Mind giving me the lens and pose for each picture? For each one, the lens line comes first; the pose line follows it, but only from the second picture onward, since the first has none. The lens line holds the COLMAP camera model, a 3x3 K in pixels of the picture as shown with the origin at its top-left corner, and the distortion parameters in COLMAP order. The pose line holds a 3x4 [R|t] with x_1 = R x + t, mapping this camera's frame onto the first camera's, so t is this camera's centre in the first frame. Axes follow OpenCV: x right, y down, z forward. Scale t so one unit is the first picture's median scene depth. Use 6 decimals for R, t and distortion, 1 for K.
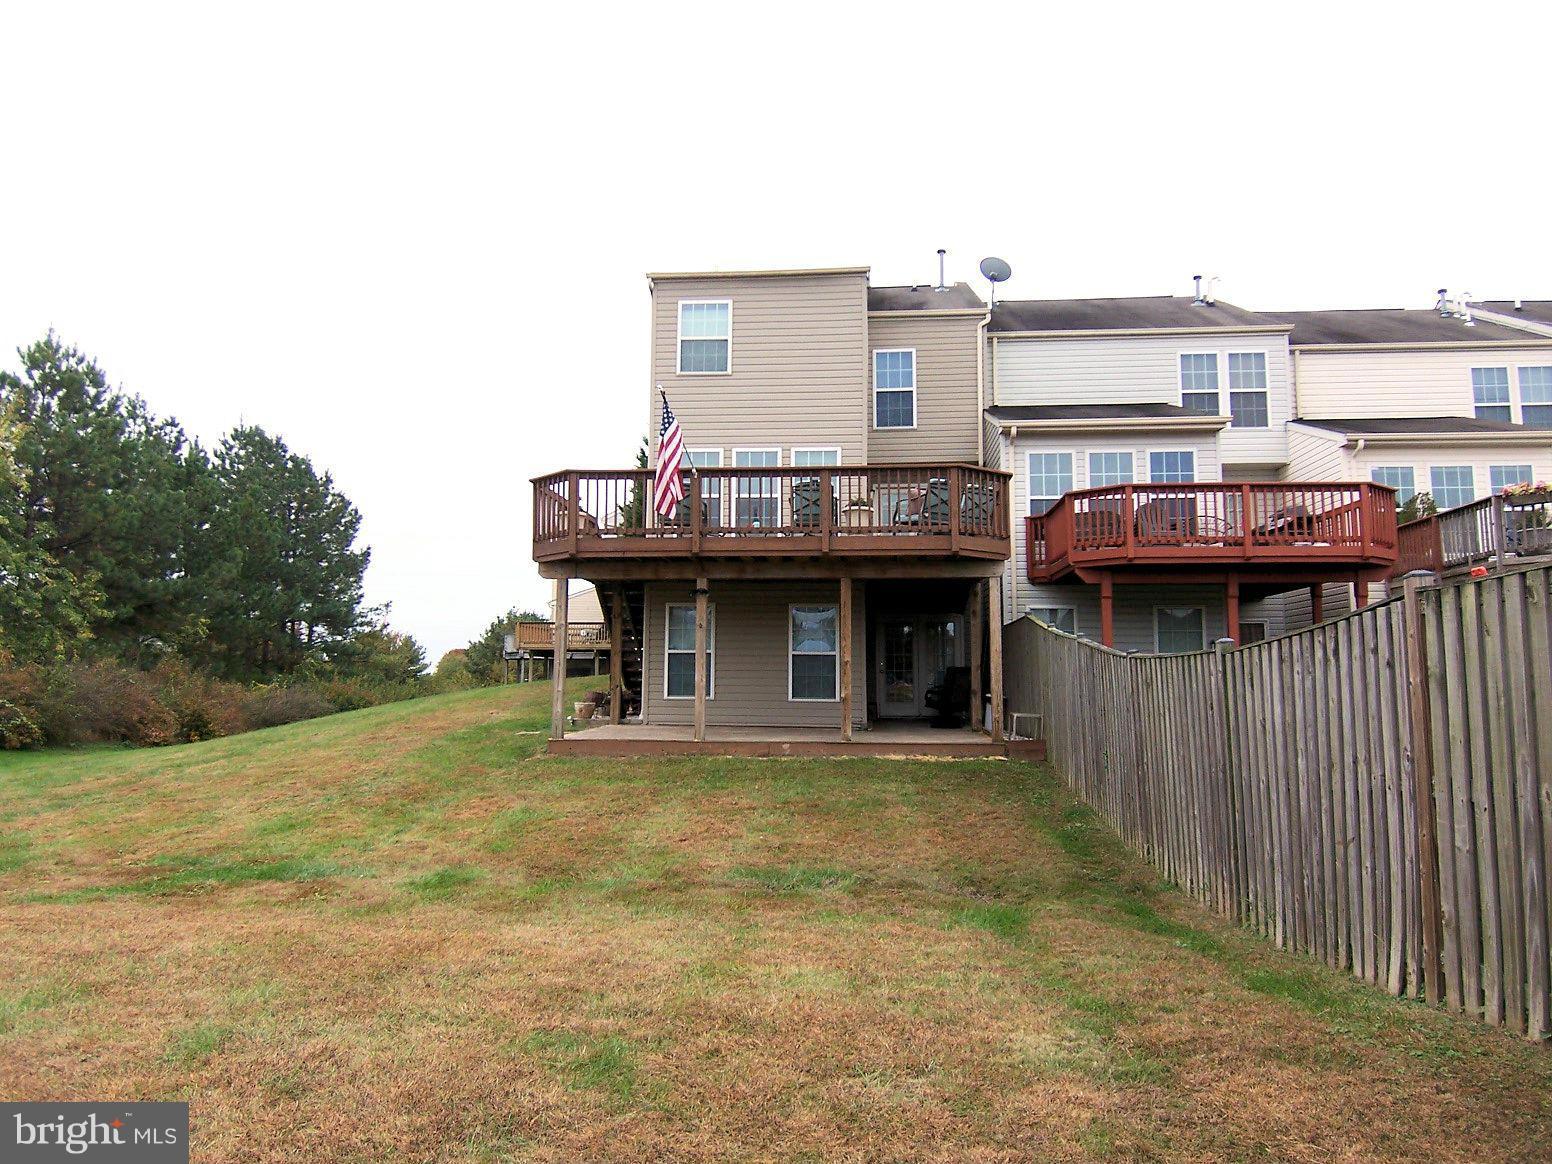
lens RADIAL K [[1050.3, 0, 777.9], [0, 1050.3, 581.4], [0, 0, 1]] dist [-0.015419, -0.038330]
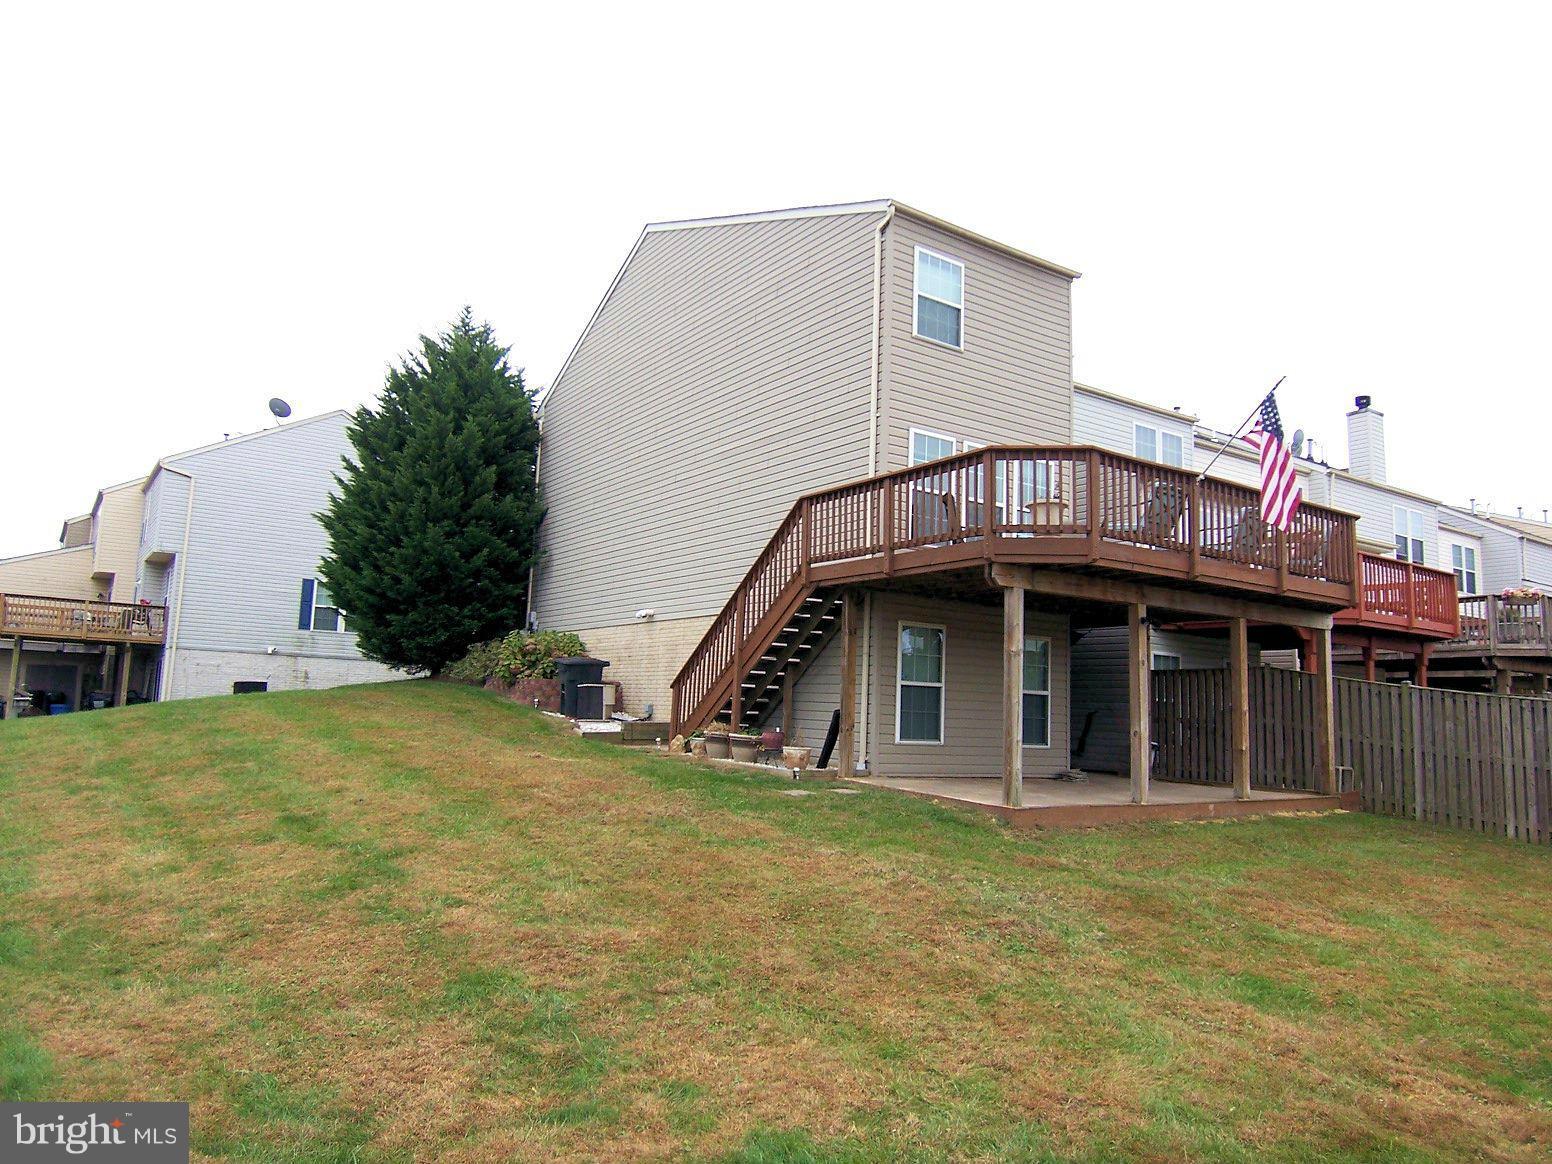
lens RADIAL K [[1050.3, 0, 775.8], [0, 1050.3, 575.3], [0, 0, 1]] dist [-0.015419, -0.038330]
pose [[0.776504, 0.103291, 0.621588, -0.658861], [-0.092365, 0.994476, -0.049870, 0.034011], [-0.623306, -0.018689, 0.781755, 0.438989]]
